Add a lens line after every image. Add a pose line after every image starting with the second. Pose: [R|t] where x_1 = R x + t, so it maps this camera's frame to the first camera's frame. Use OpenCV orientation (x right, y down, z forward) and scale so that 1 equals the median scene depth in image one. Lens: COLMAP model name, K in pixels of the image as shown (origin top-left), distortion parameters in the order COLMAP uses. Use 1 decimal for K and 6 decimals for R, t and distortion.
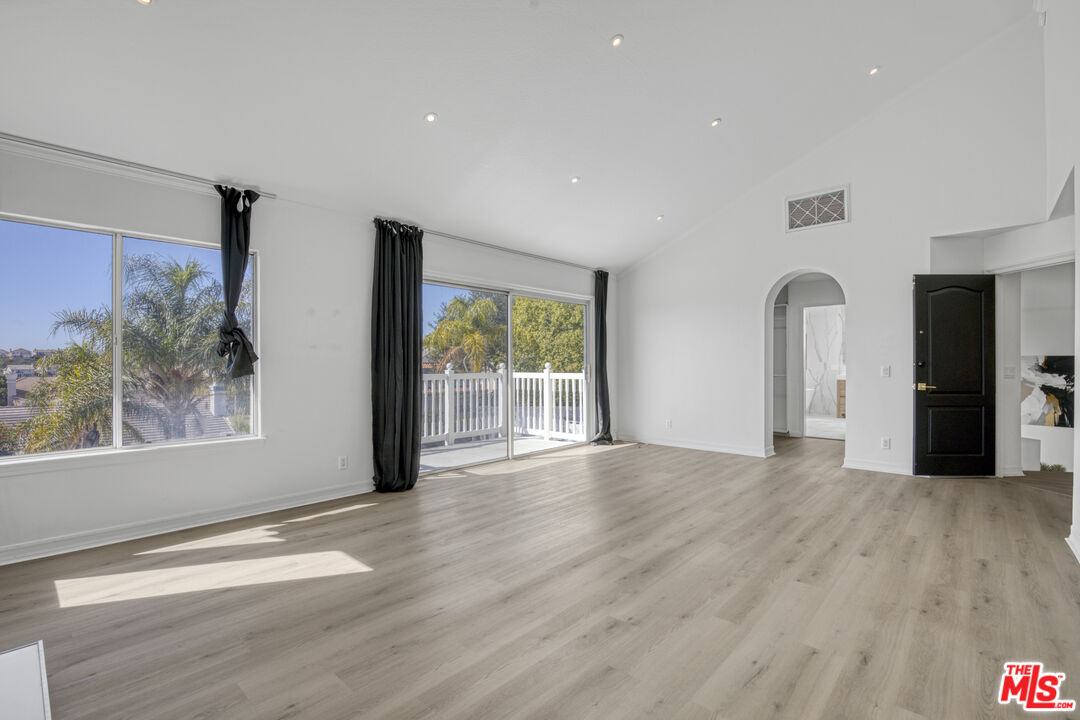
lens RADIAL K [[494.8, 0, 545.9], [0, 494.8, 365.5], [0, 0, 1]] dist [-0.026778, 0.000818]
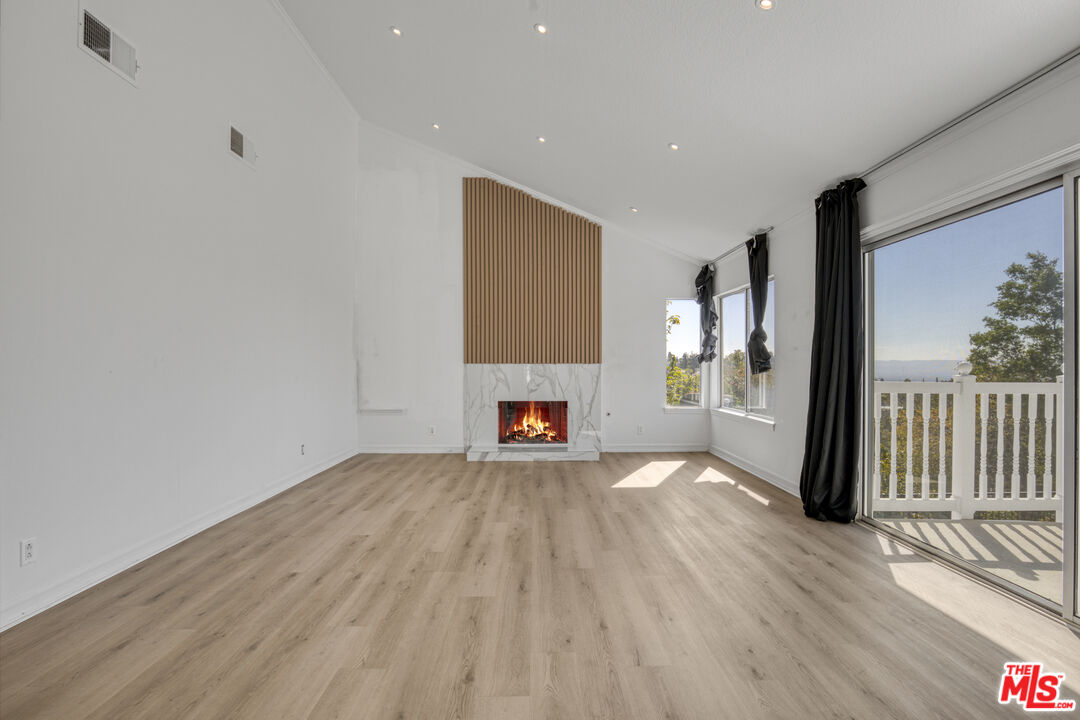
lens RADIAL K [[494.8, 0, 544.9], [0, 494.8, 363.0], [0, 0, 1]] dist [-0.026778, 0.000818]
pose [[-0.727183, 0.000687, -0.686444, 0.869186], [0.001653, 0.999998, -0.000750, -0.009027], [0.686442, -0.001680, -0.727183, 1.846602]]
